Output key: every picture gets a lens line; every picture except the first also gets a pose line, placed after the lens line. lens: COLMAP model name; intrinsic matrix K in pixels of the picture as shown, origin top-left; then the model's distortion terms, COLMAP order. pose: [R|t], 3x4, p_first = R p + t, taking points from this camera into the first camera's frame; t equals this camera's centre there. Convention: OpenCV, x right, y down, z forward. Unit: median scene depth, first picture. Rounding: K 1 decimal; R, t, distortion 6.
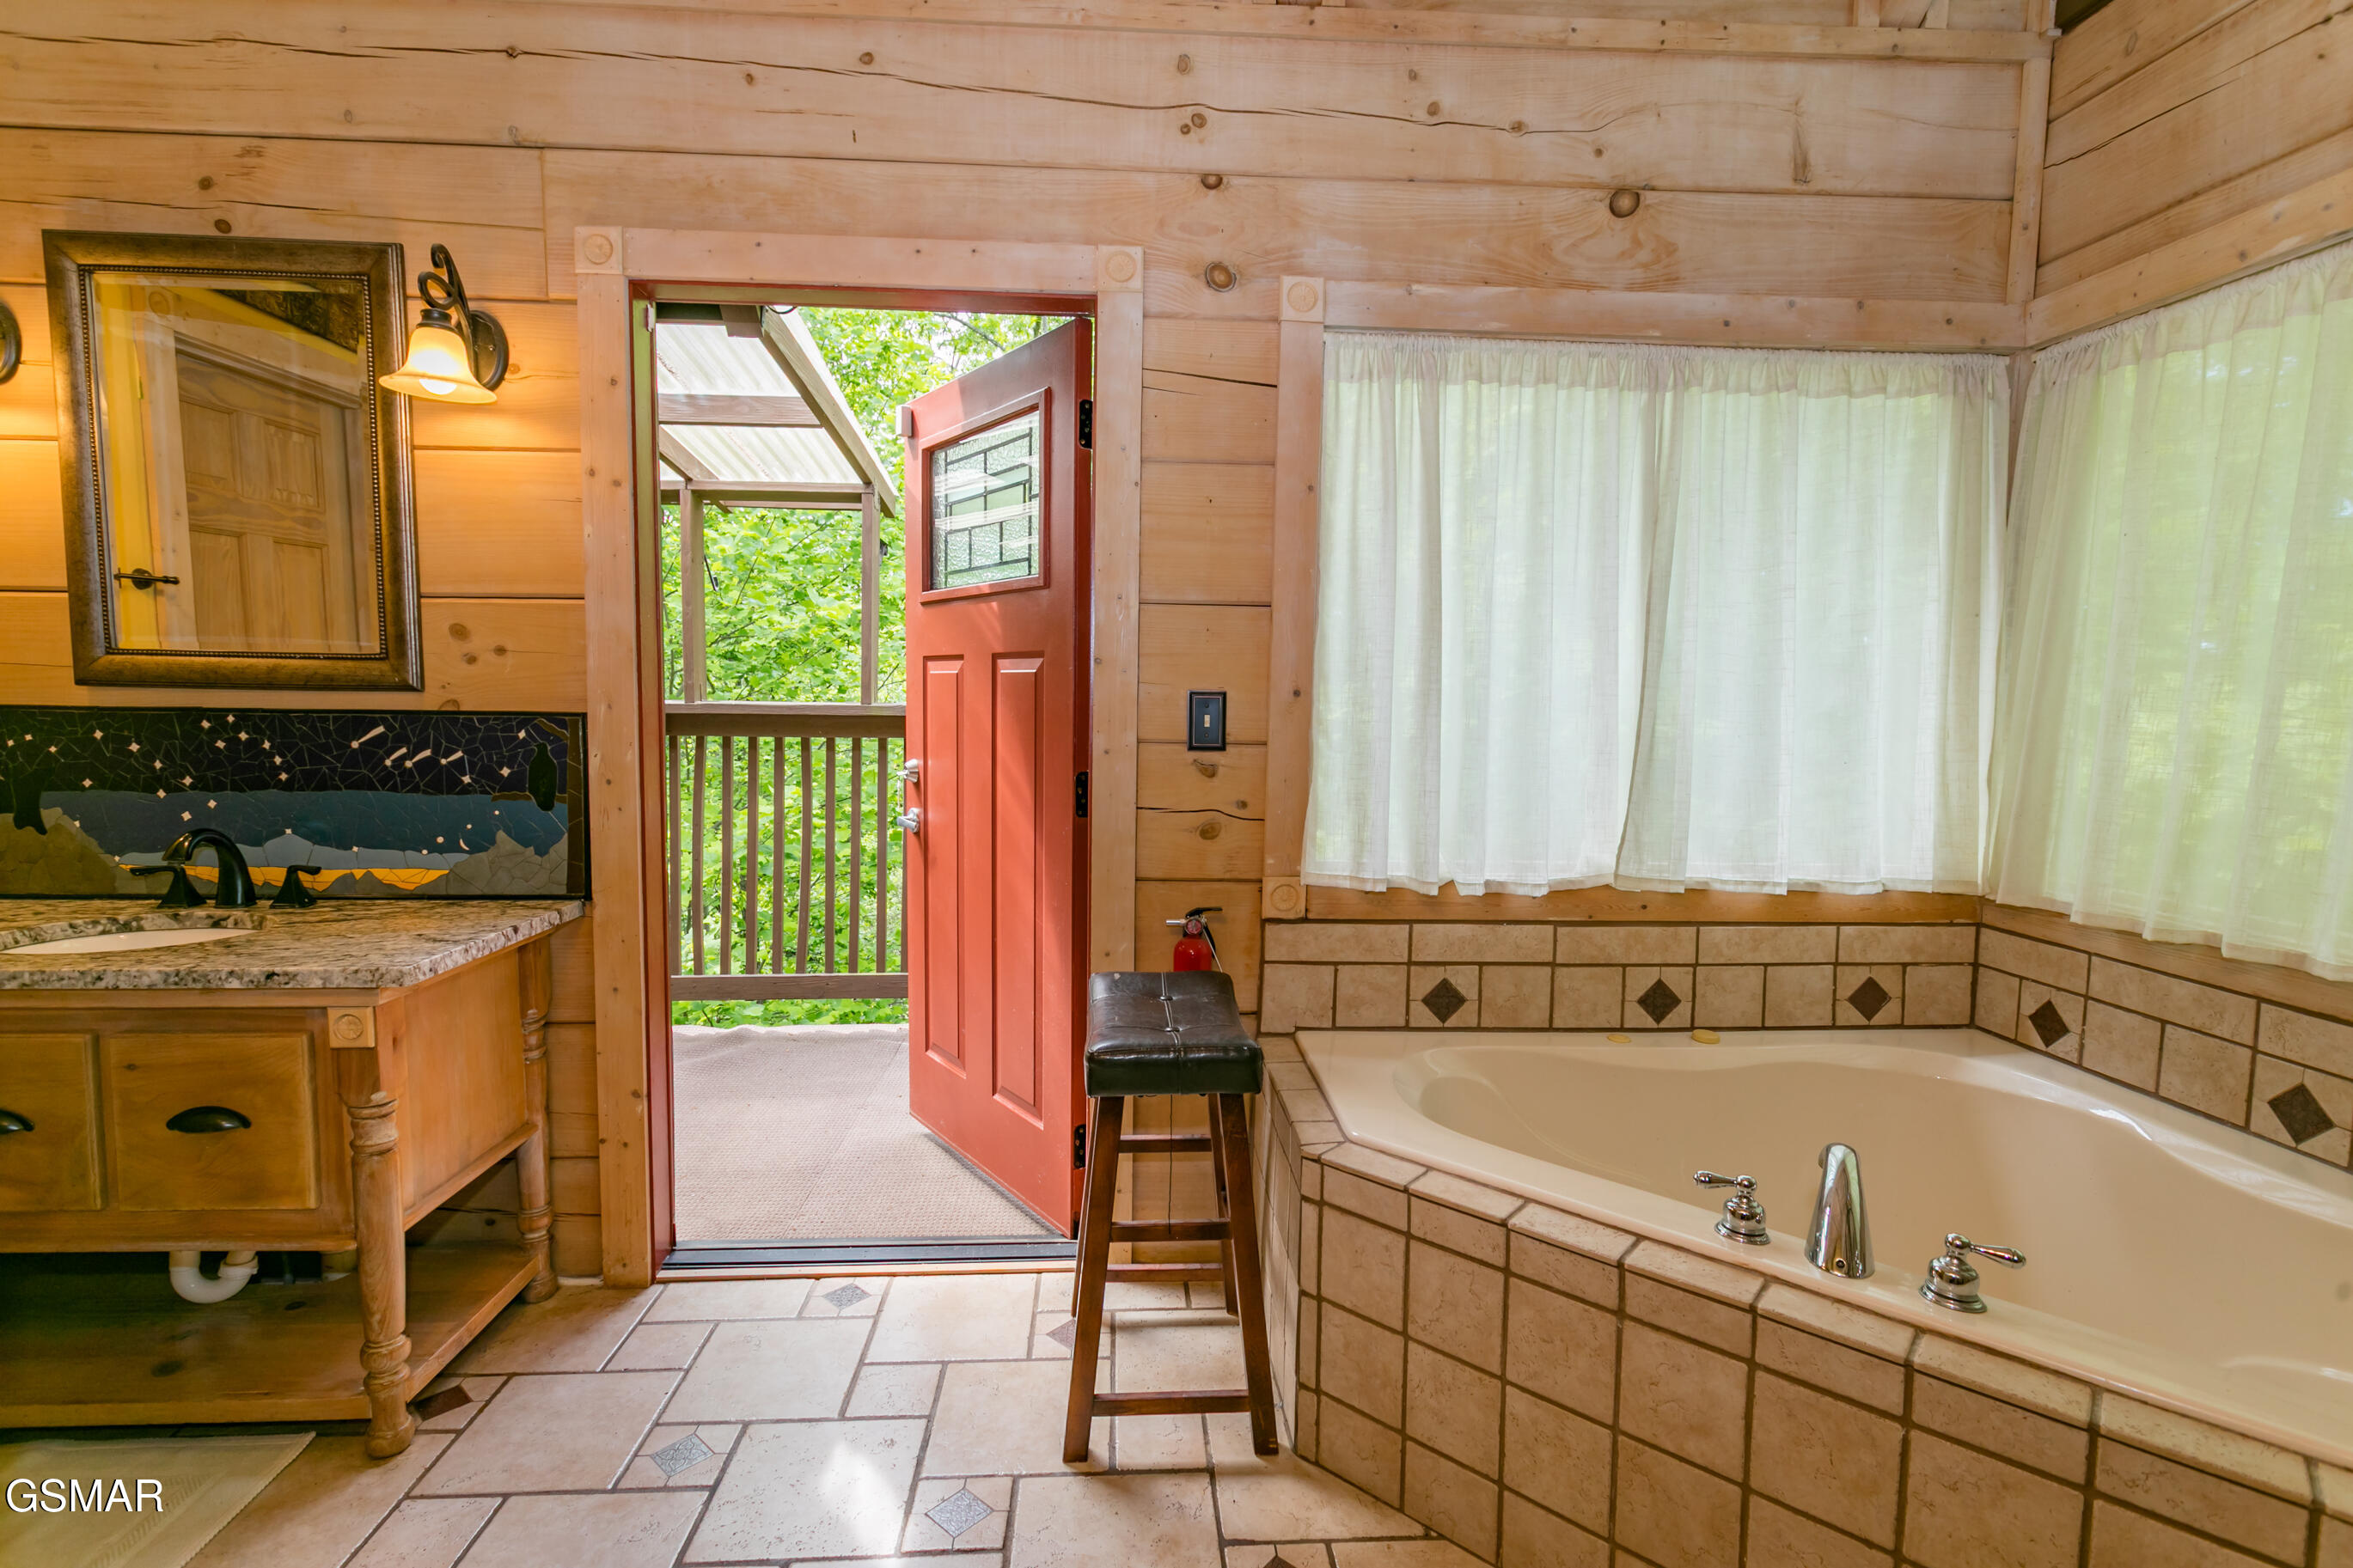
lens RADIAL K [[1103.4, 0, 1169.9], [0, 1103.4, 783.6], [0, 0, 1]] dist [0.000270, 0.000424]
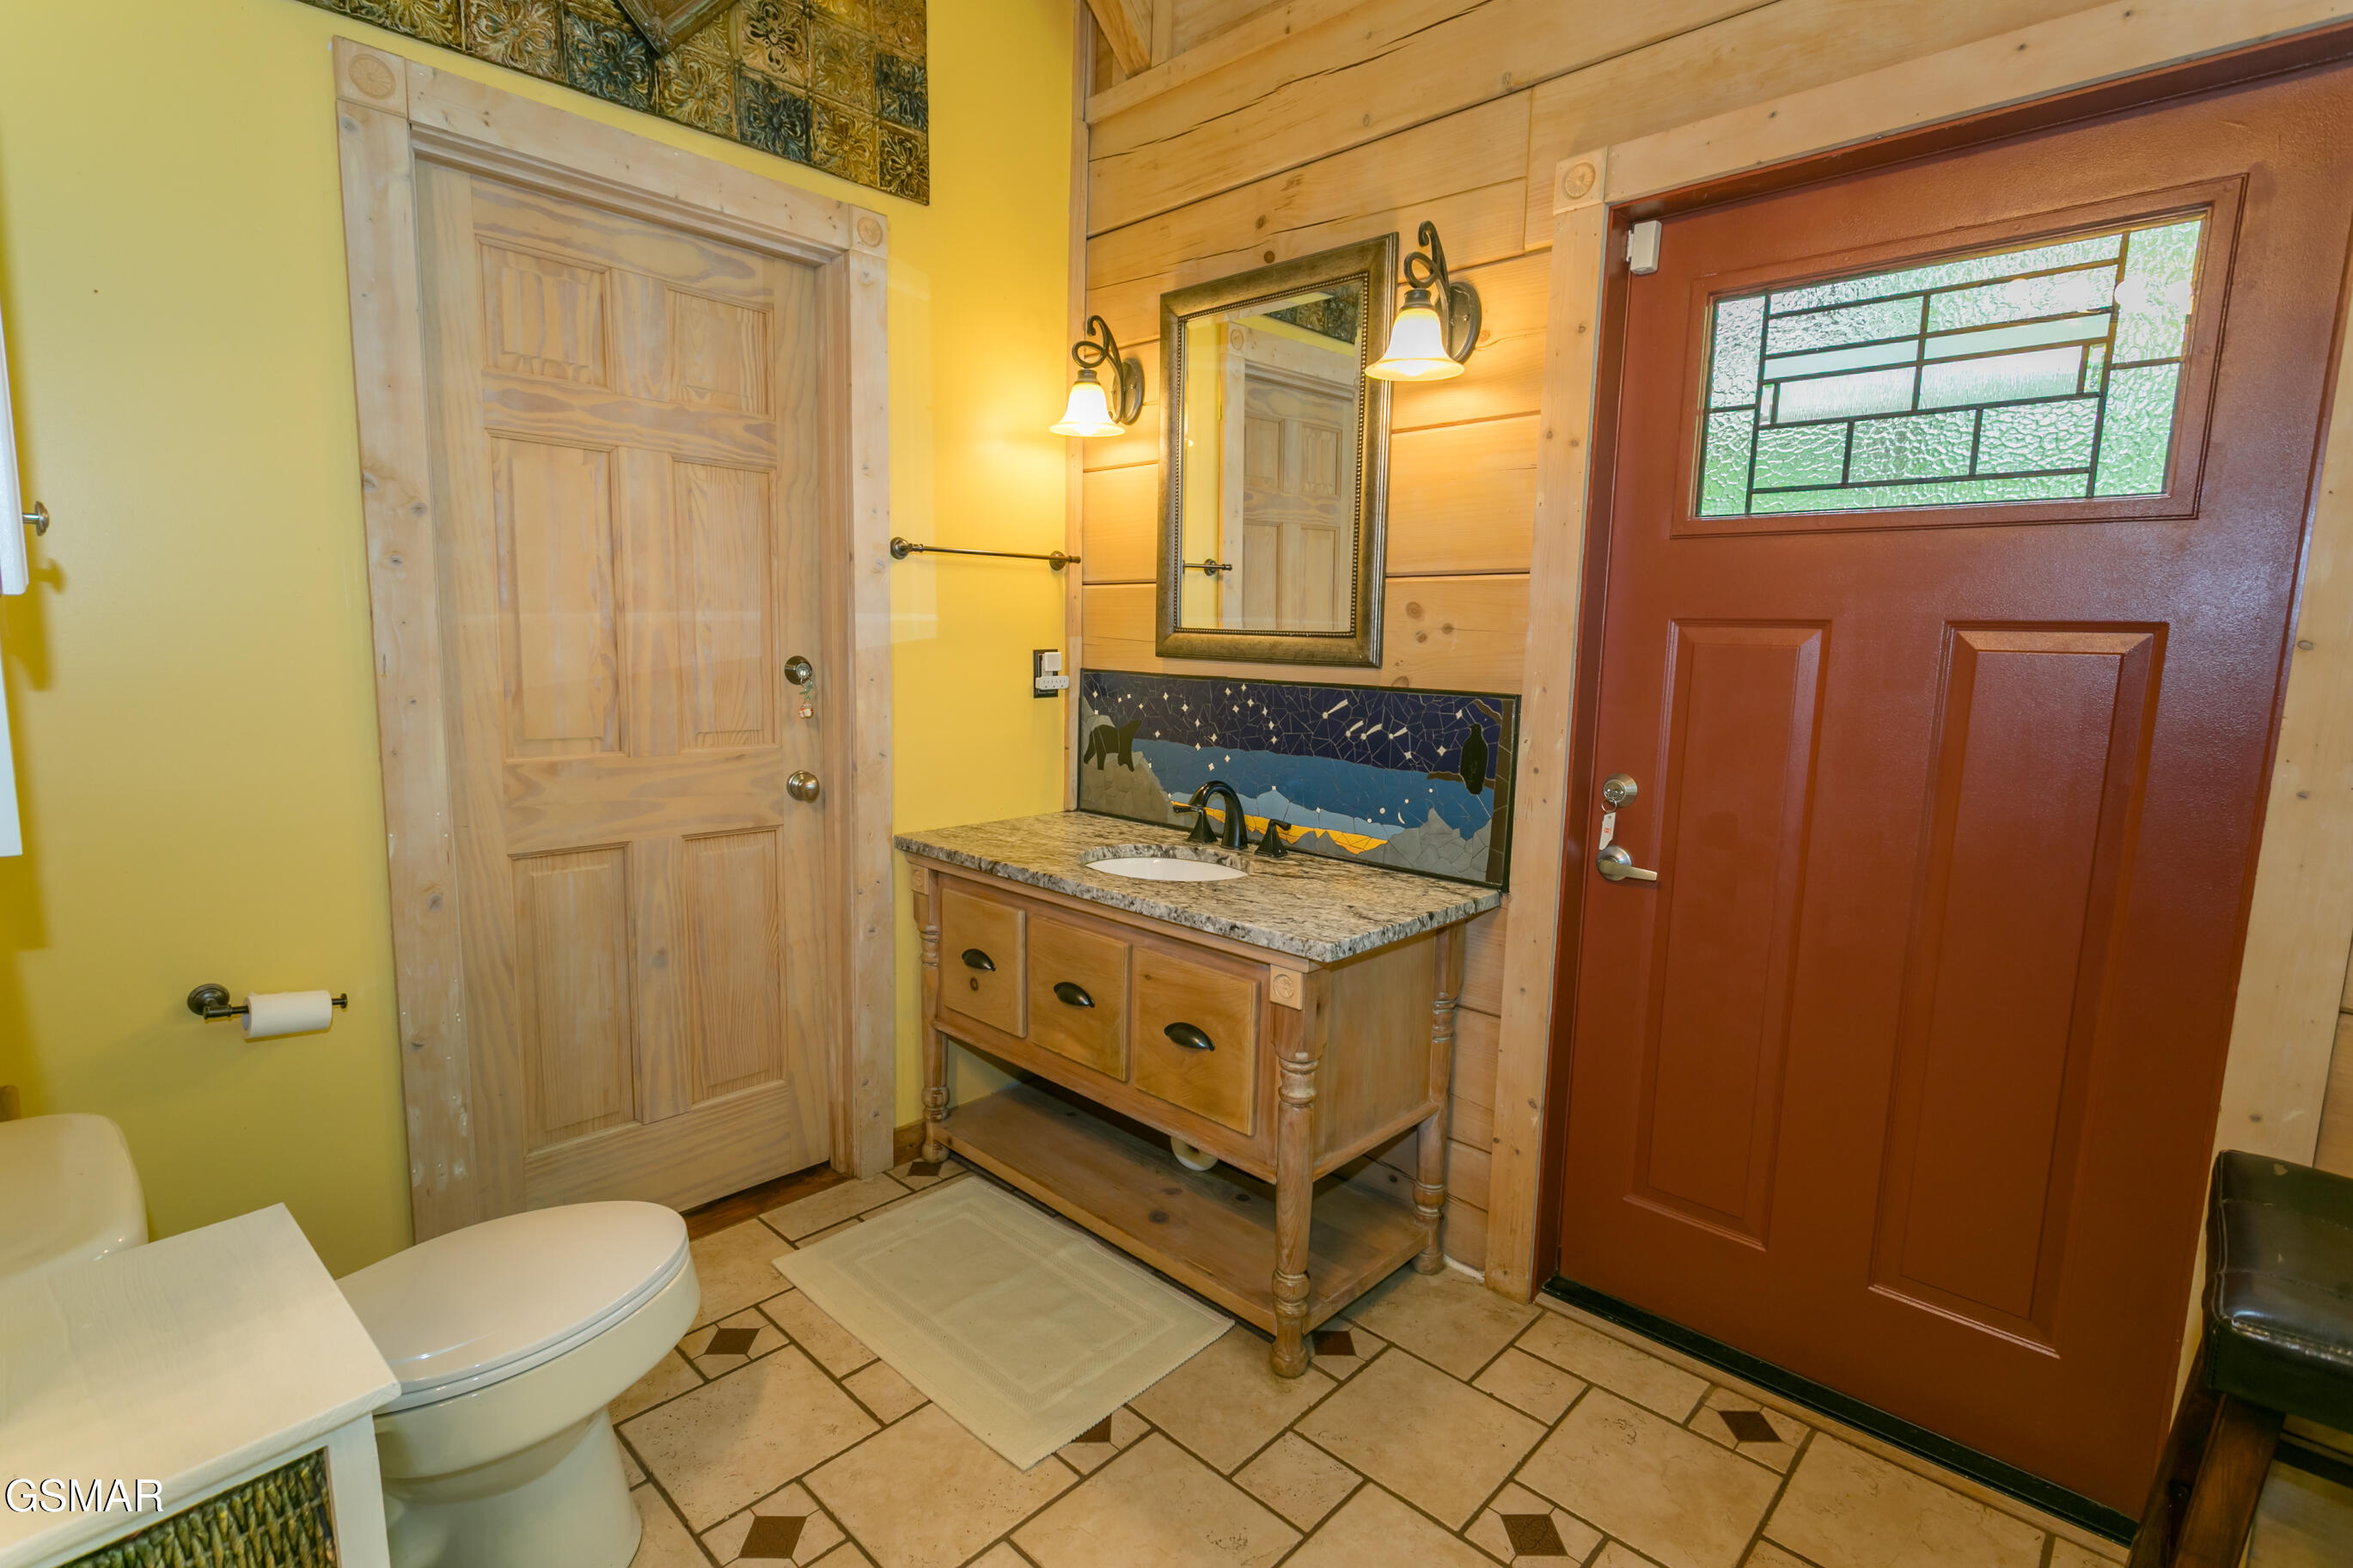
lens RADIAL K [[1103.4, 0, 1169.9], [0, 1103.4, 783.6], [0, 0, 1]] dist [0.000270, 0.000424]
pose [[0.682726, 0.100828, -0.723684, -0.044511], [-0.068908, 0.994904, 0.073607, -0.037878], [0.727418, -0.000386, 0.686195, 0.136452]]
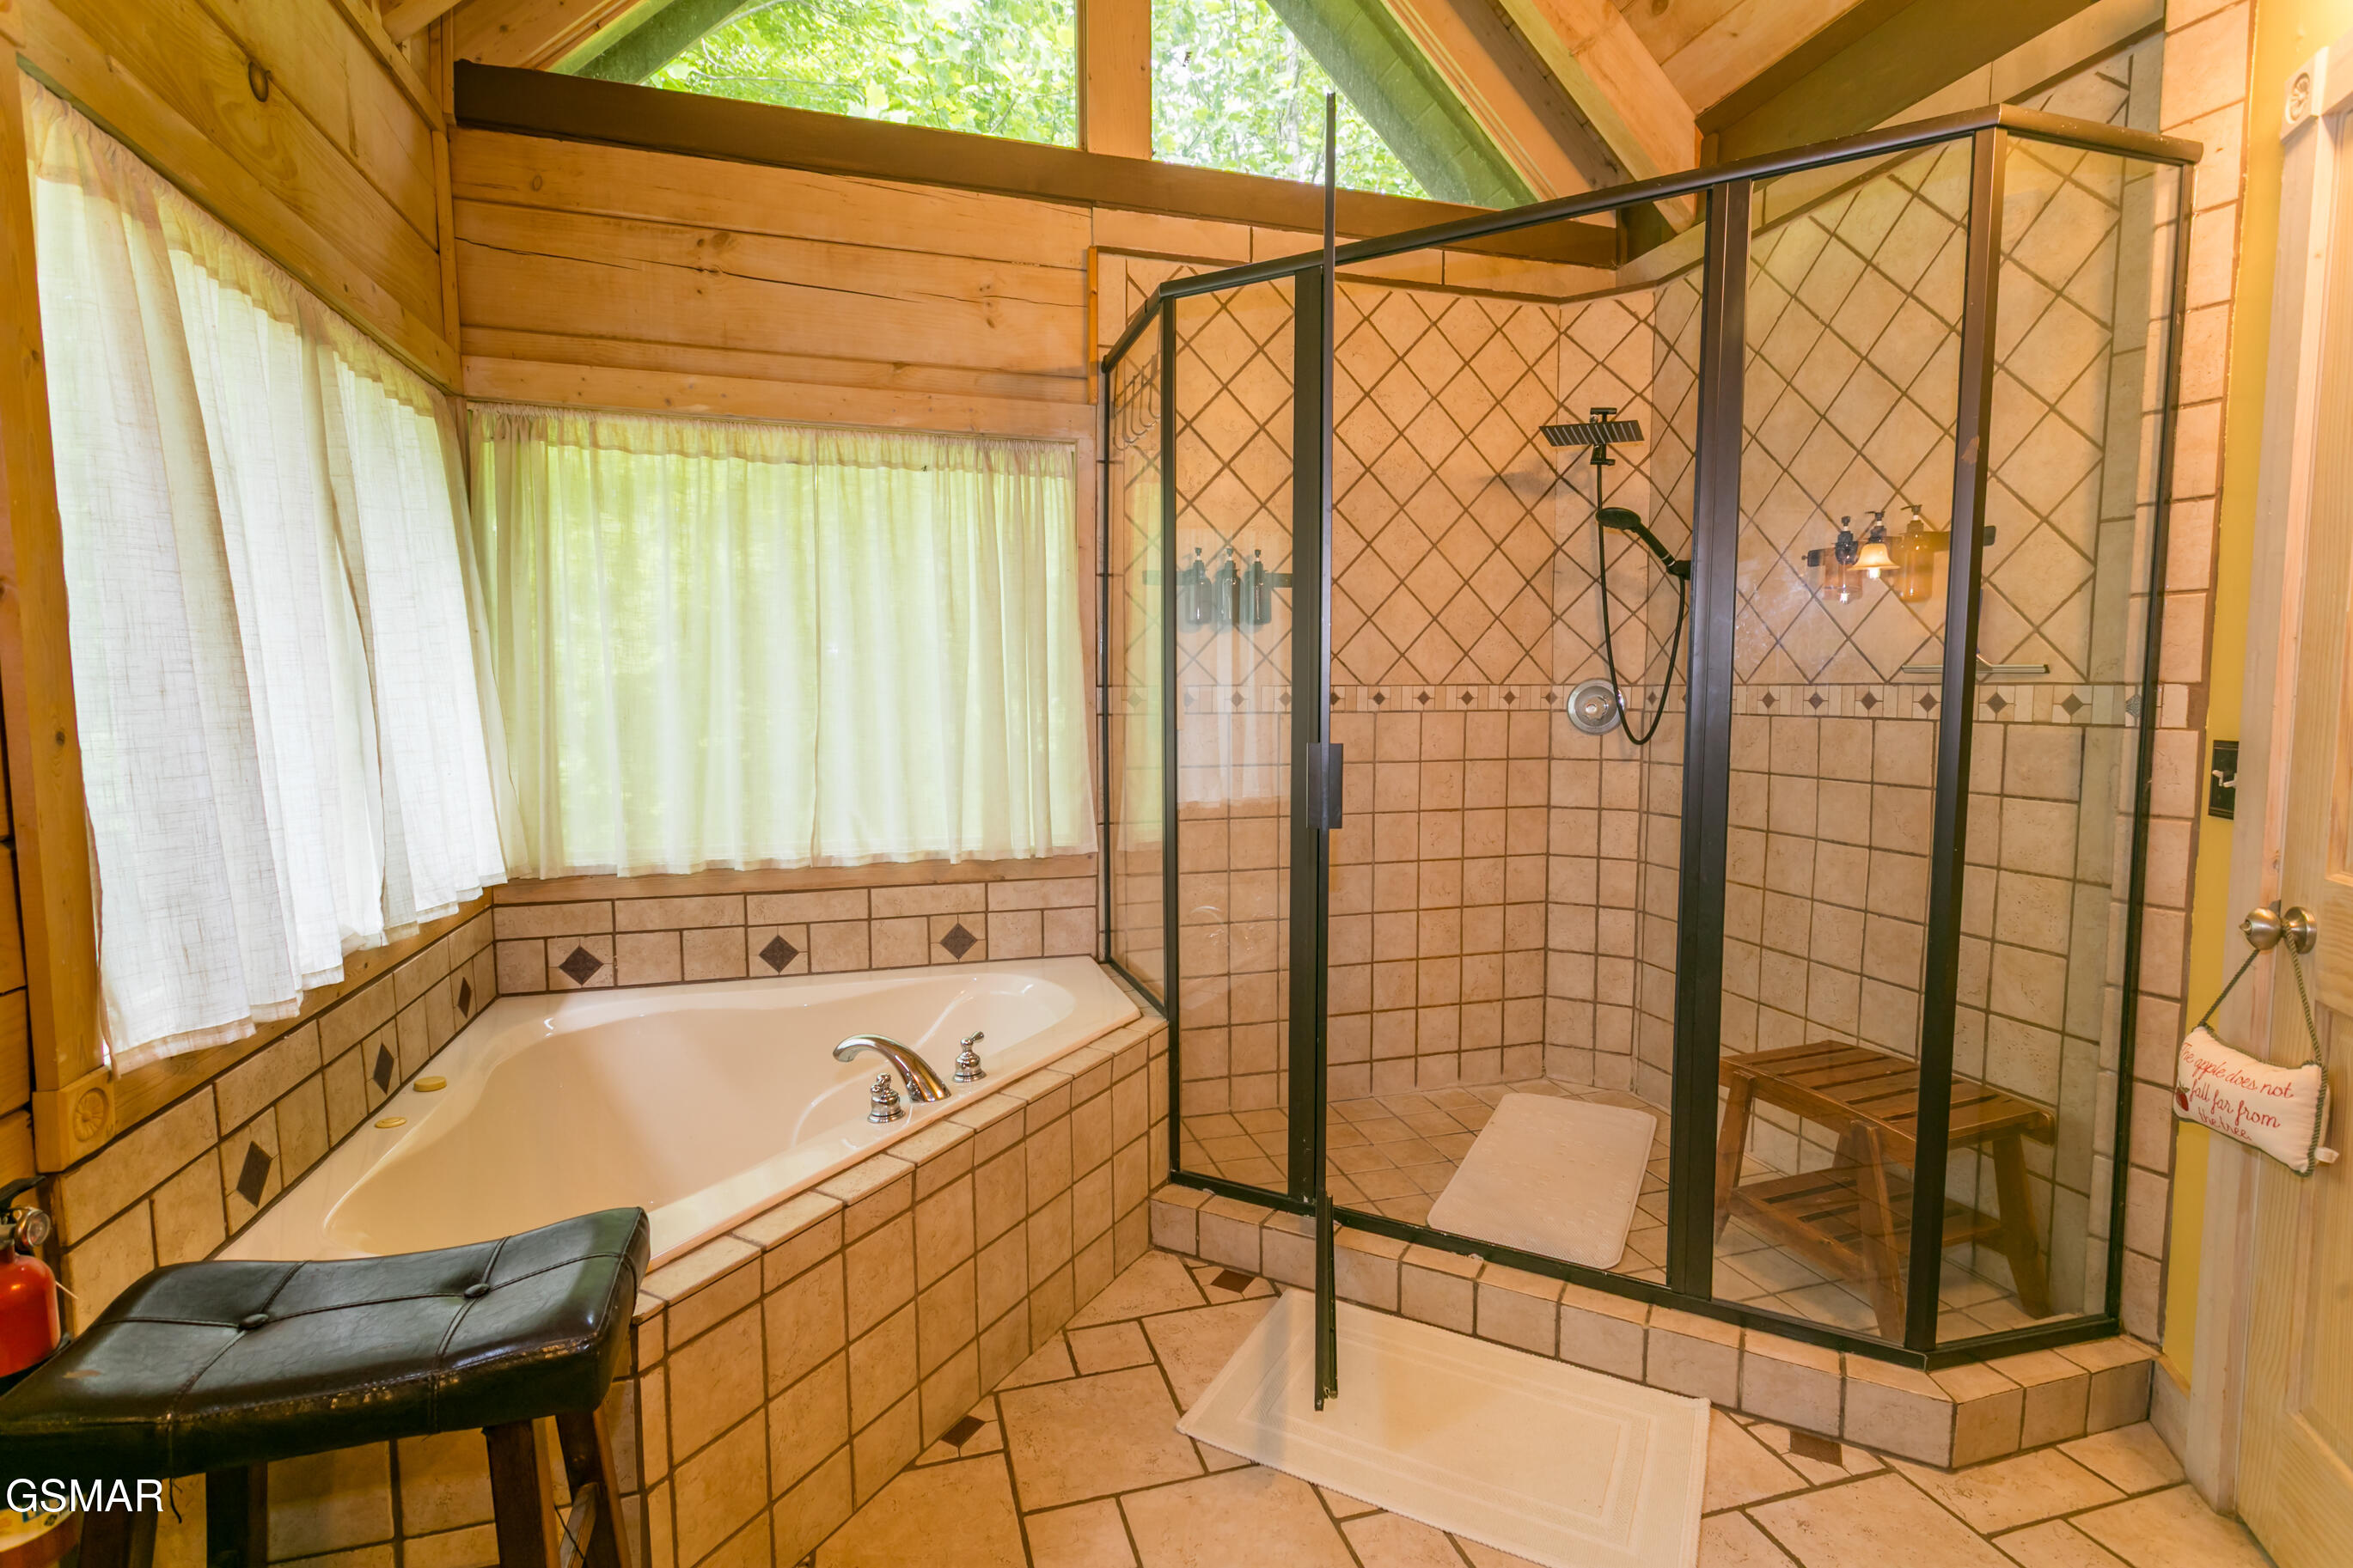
lens RADIAL K [[1108.8, 0, 1170.9], [0, 1108.8, 780.7], [0, 0, 1]] dist [0.000055, 0.003132]
pose [[-0.233078, -0.097098, 0.967598, -0.557313], [0.073569, 0.990391, 0.117107, -0.087755], [-0.969671, 0.098480, -0.223695, 0.618415]]
